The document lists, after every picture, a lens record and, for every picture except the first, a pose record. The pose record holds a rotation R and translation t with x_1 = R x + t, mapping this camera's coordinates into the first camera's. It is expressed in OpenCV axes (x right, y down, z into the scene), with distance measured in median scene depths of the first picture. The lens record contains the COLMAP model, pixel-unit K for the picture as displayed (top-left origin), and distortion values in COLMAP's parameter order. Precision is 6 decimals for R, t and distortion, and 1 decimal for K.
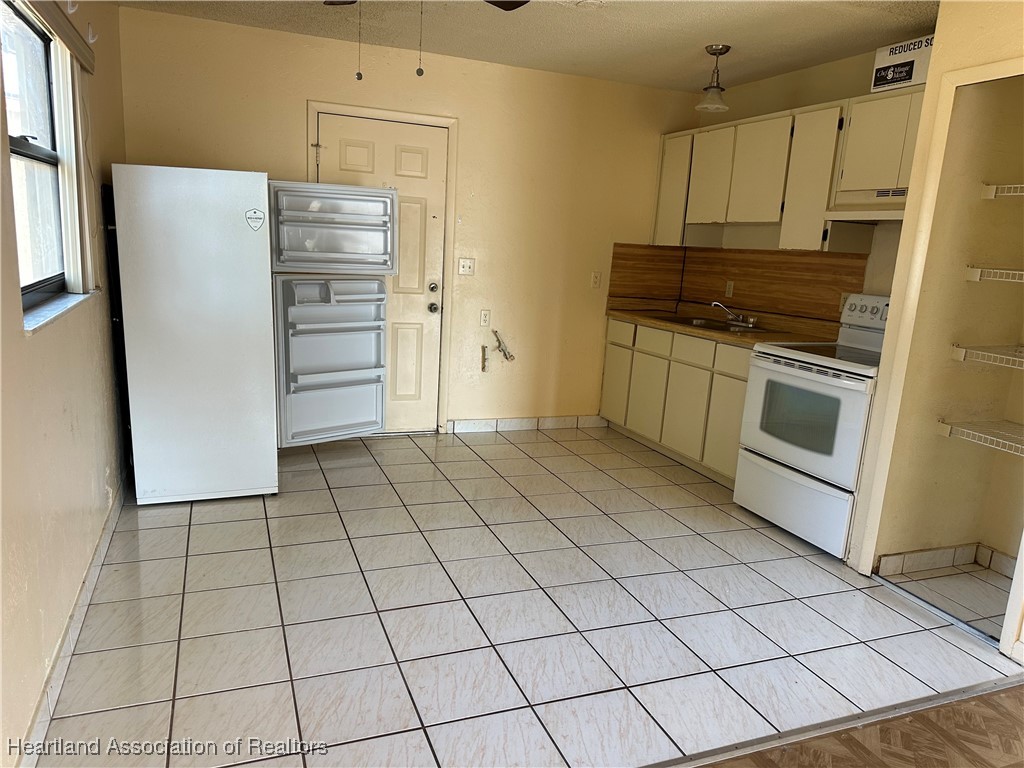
lens RADIAL K [[716.4, 0, 507.0], [0, 716.4, 389.3], [0, 0, 1]] dist [0.067952, -0.090709]
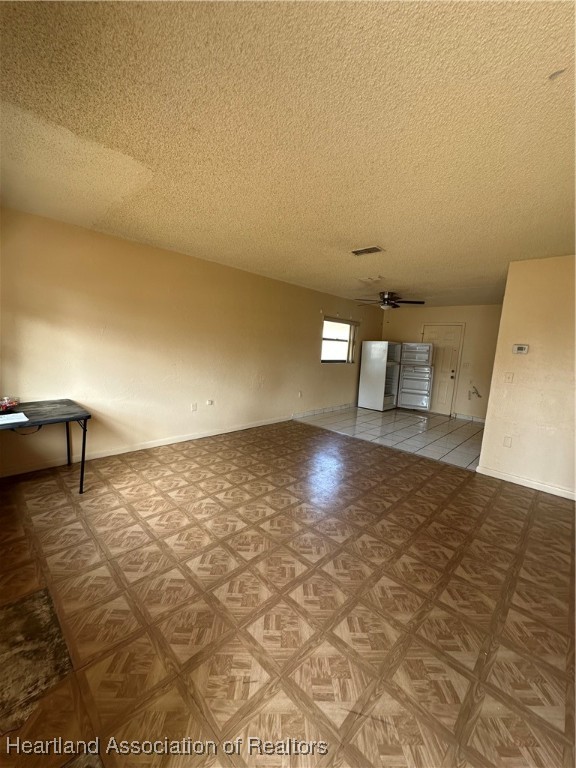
lens RADIAL K [[305.9, 0, 287.2], [0, 305.9, 381.9], [0, 0, 1]] dist [-0.005249, 0.001066]
pose [[0.424602, 0.076397, -0.902151, 1.090451], [-0.219786, 0.975325, -0.020850, 0.133472], [0.878298, 0.207133, 0.430916, -0.356370]]
